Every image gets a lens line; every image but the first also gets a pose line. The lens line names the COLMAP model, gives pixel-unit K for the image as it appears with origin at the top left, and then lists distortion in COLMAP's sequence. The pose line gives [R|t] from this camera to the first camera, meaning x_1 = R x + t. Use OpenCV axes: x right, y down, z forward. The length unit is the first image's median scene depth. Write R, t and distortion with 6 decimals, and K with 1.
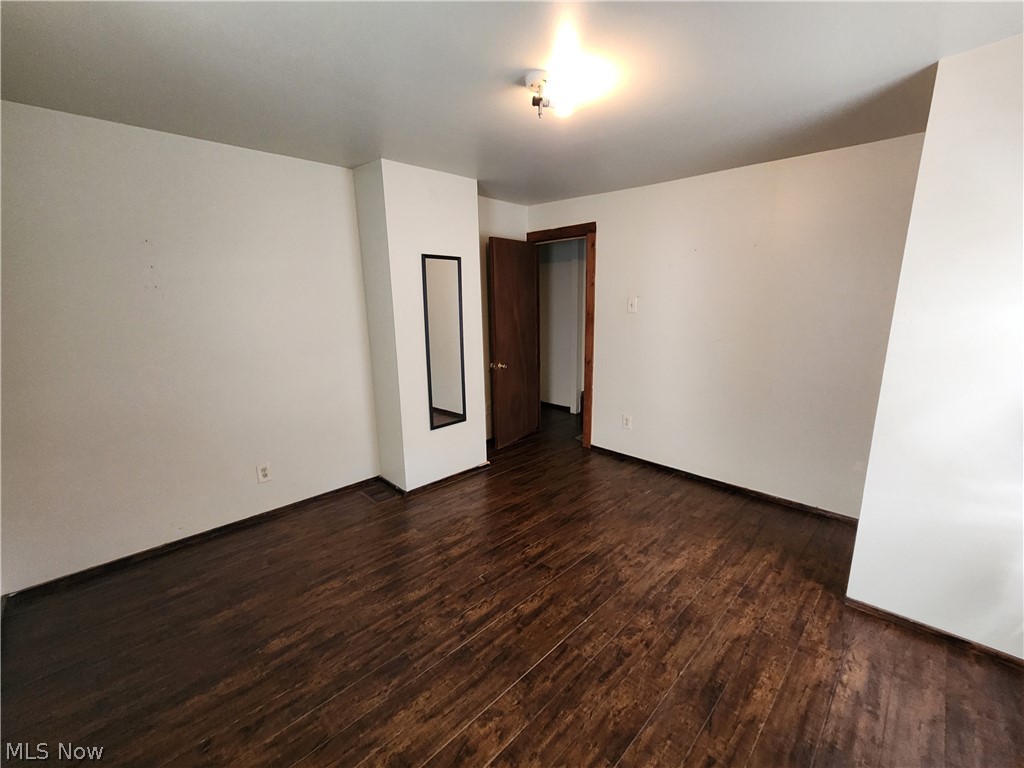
lens RADIAL K [[426.1, 0, 511.1], [0, 426.1, 384.9], [0, 0, 1]] dist [0.002319, -0.000454]
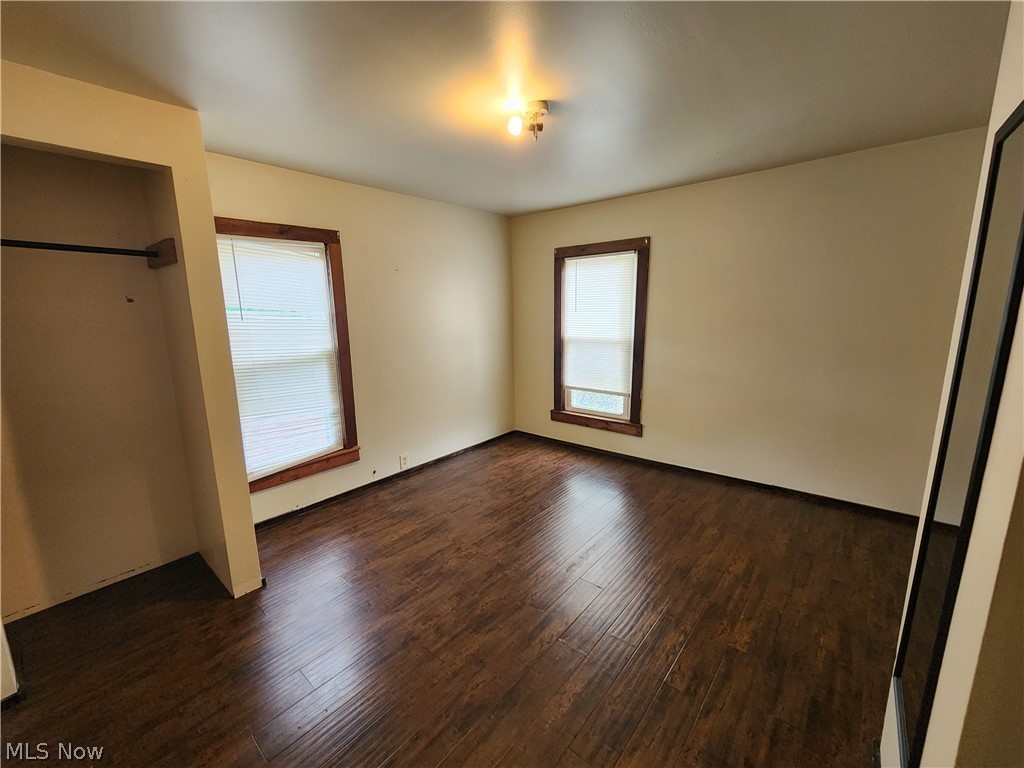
lens RADIAL K [[426.1, 0, 510.6], [0, 426.1, 386.0], [0, 0, 1]] dist [0.002319, -0.000454]
pose [[-0.995654, 0.045763, -0.081106, 0.208283], [0.010876, 0.922110, 0.386775, -0.373240], [0.092489, 0.384213, -0.918600, 1.832924]]
